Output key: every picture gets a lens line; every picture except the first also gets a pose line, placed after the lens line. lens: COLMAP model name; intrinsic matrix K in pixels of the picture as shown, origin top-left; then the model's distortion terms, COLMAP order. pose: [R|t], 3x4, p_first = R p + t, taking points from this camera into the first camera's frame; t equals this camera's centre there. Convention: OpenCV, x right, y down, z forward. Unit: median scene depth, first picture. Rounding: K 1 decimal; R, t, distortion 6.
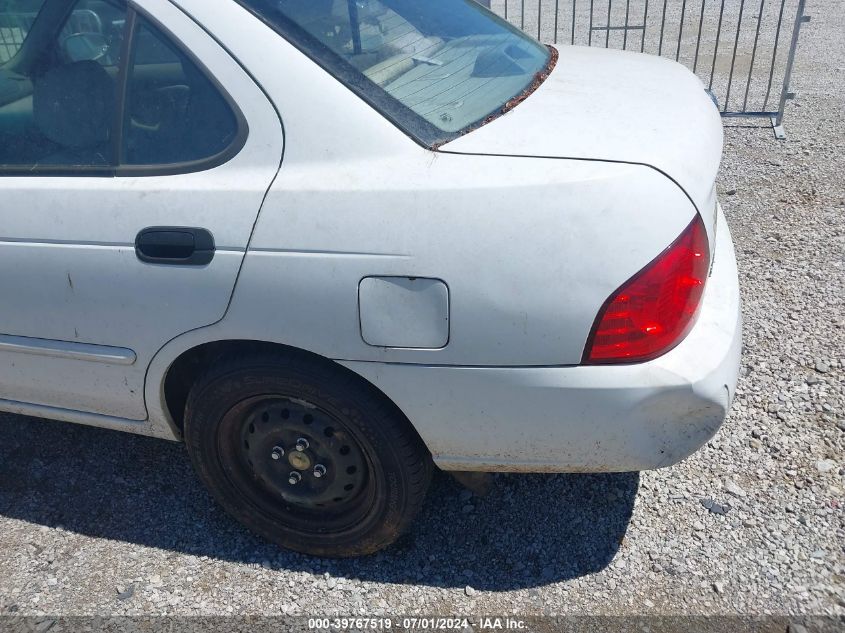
lens RADIAL K [[668.8, 0, 422.5], [0, 668.8, 316.5], [0, 0, 1]] dist [0.104128, -0.003740]
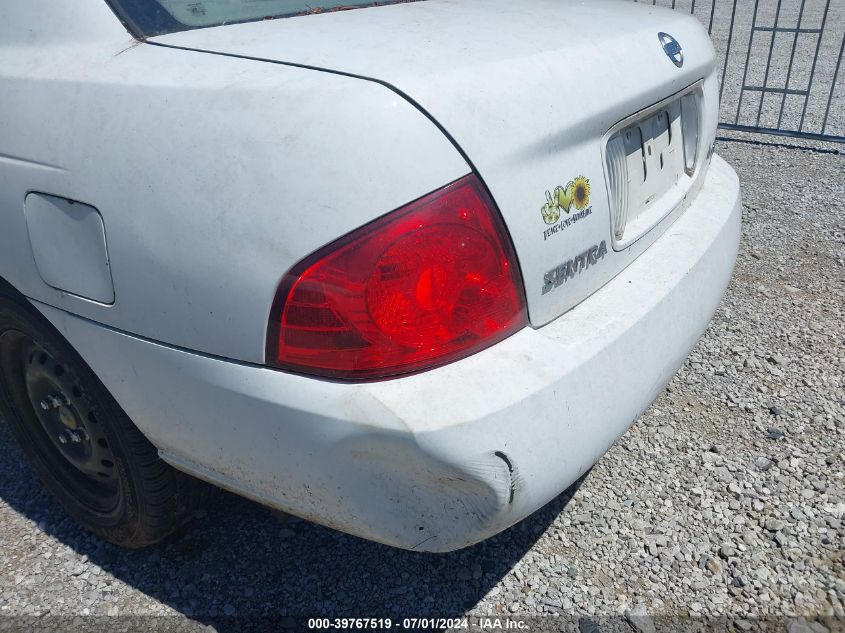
lens RADIAL K [[635.9, 0, 424.0], [0, 635.9, 301.7], [0, 0, 1]] dist [0.048162, -0.006090]
pose [[0.928939, 0.186676, -0.319724, 0.408620], [-0.198358, 0.980121, -0.004059, -0.015426], [0.312611, 0.067191, 0.947502, 0.303515]]
